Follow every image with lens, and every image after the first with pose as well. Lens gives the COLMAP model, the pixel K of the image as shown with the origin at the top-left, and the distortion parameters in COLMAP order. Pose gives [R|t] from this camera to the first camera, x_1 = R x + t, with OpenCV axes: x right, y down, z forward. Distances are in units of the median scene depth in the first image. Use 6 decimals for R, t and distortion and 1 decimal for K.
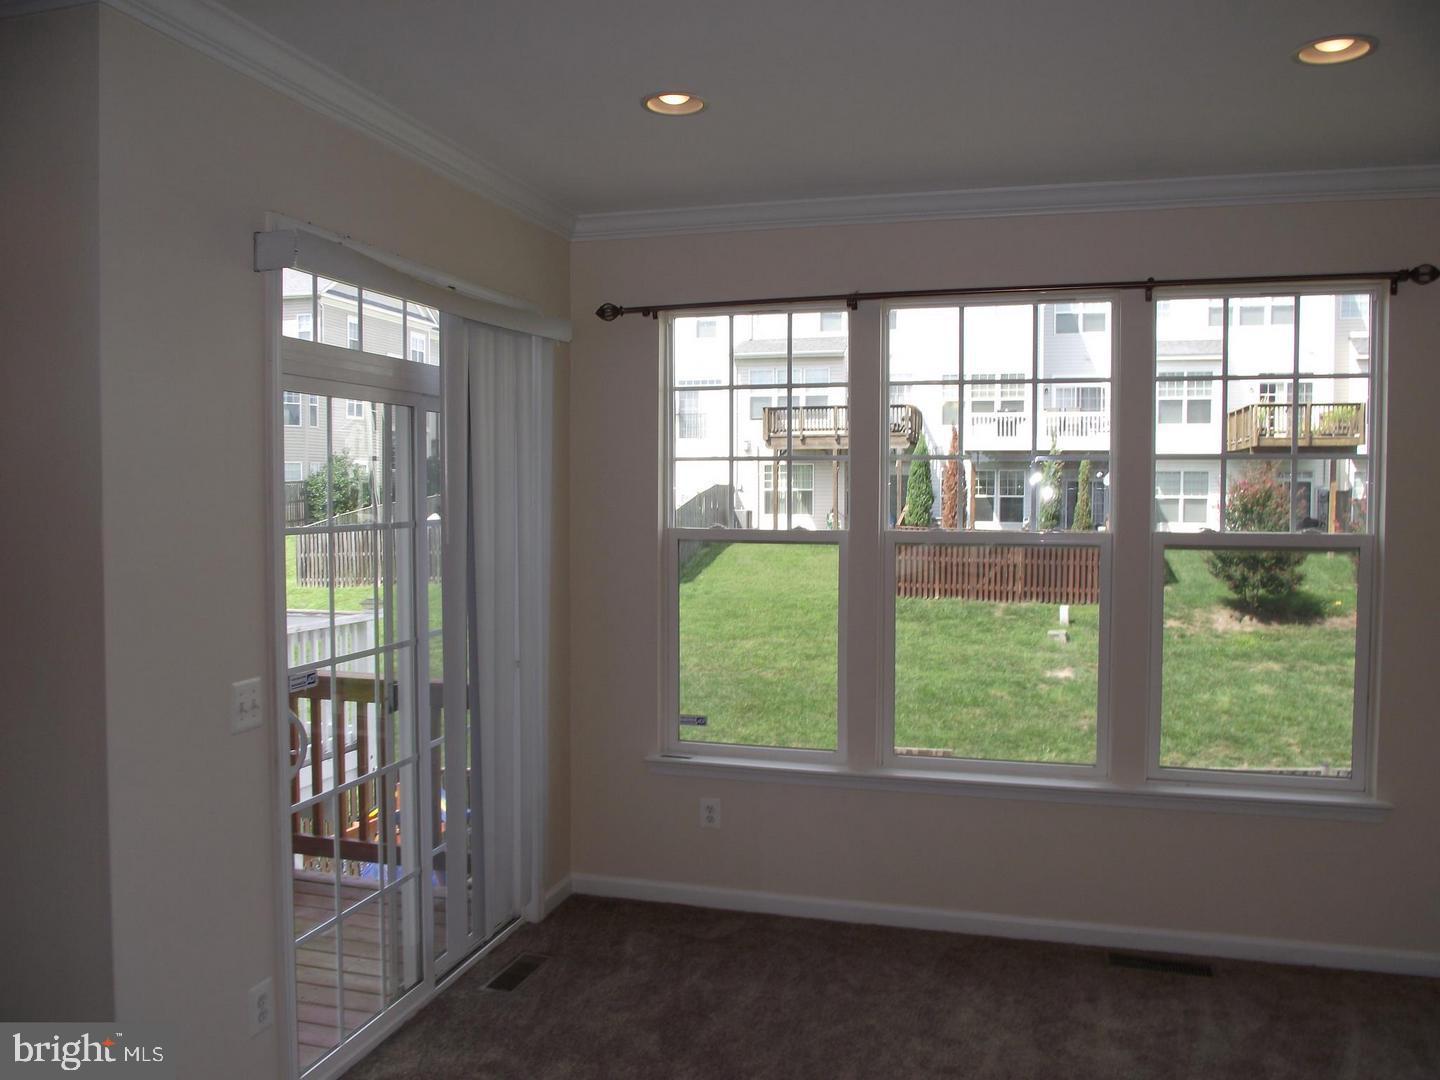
lens RADIAL K [[1137.4, 0, 720.0], [0, 1137.4, 540.0], [0, 0, 1]] dist [-0.061135, 0.009257]
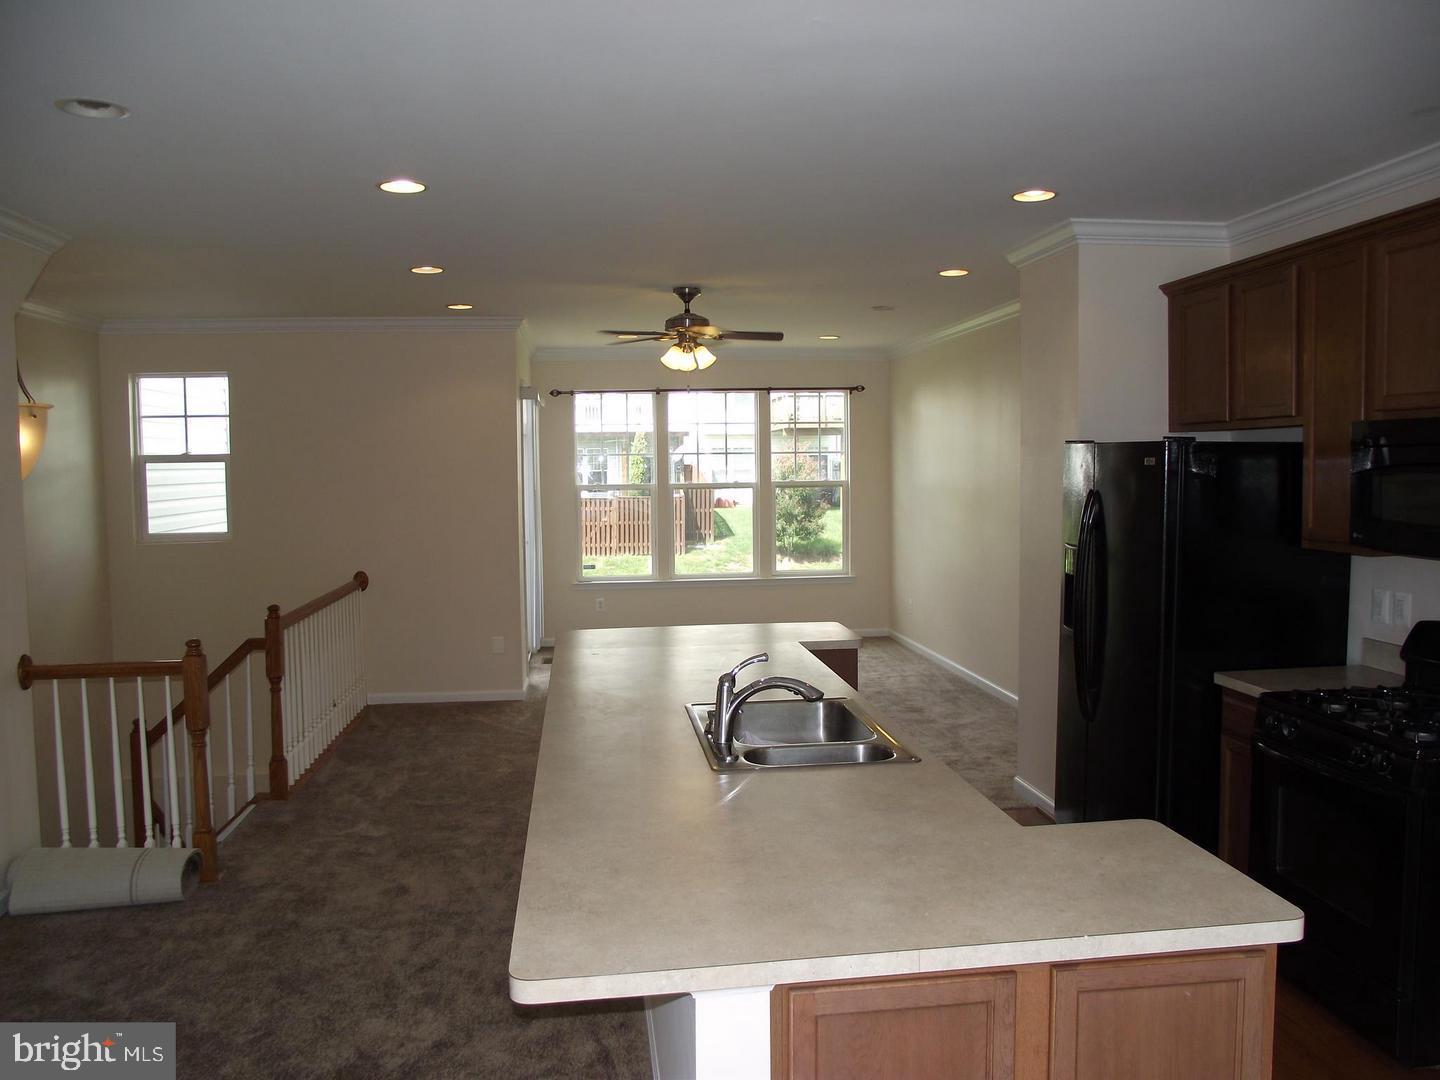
lens RADIAL K [[1137.4, 0, 720.0], [0, 1137.4, 540.0], [0, 0, 1]] dist [-0.061135, 0.009257]
pose [[0.924688, -0.038372, 0.378787, -0.101504], [0.030276, 0.999168, 0.027310, 0.007437], [-0.379520, -0.013785, 0.925081, -0.194686]]
